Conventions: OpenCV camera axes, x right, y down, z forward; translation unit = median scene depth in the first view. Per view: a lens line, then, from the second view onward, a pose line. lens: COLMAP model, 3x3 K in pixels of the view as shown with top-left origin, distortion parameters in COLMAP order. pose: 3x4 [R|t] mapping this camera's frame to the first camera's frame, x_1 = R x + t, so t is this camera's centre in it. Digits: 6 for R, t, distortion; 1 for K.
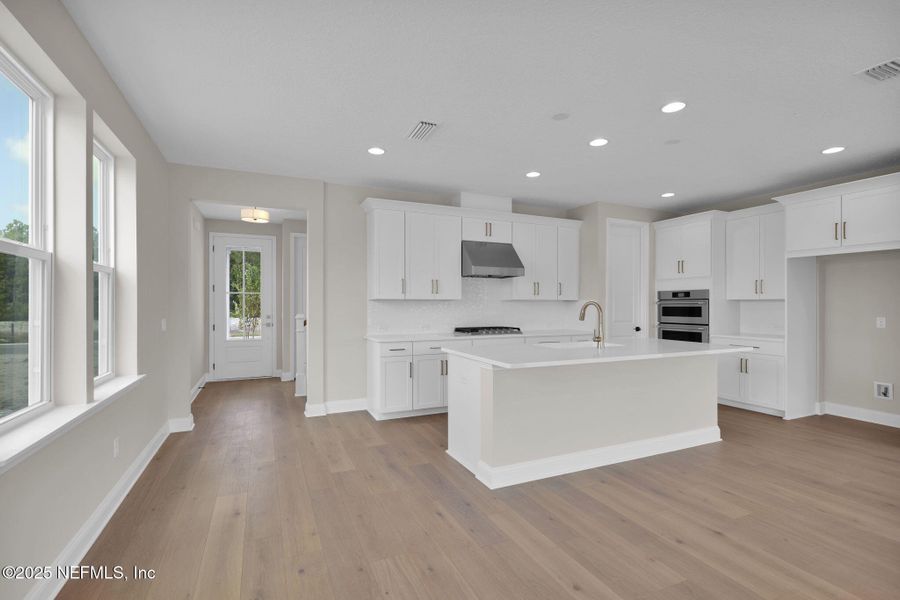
lens RADIAL K [[416.2, 0, 449.1], [0, 416.2, 304.8], [0, 0, 1]] dist [-0.000660, 0.000045]
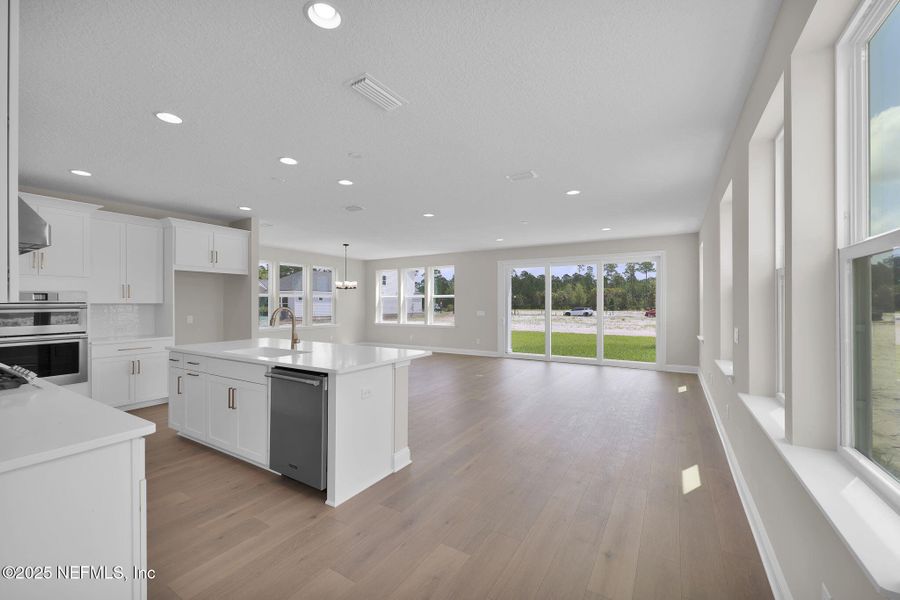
lens RADIAL K [[367.0, 0, 448.8], [0, 367.0, 304.8], [0, 0, 1]] dist [-0.000551, -0.000046]
pose [[-0.562974, -0.001766, 0.826473, -0.457506], [0.003124, 0.999986, 0.004264, -0.010481], [-0.826469, 0.004982, -0.562961, 0.818251]]
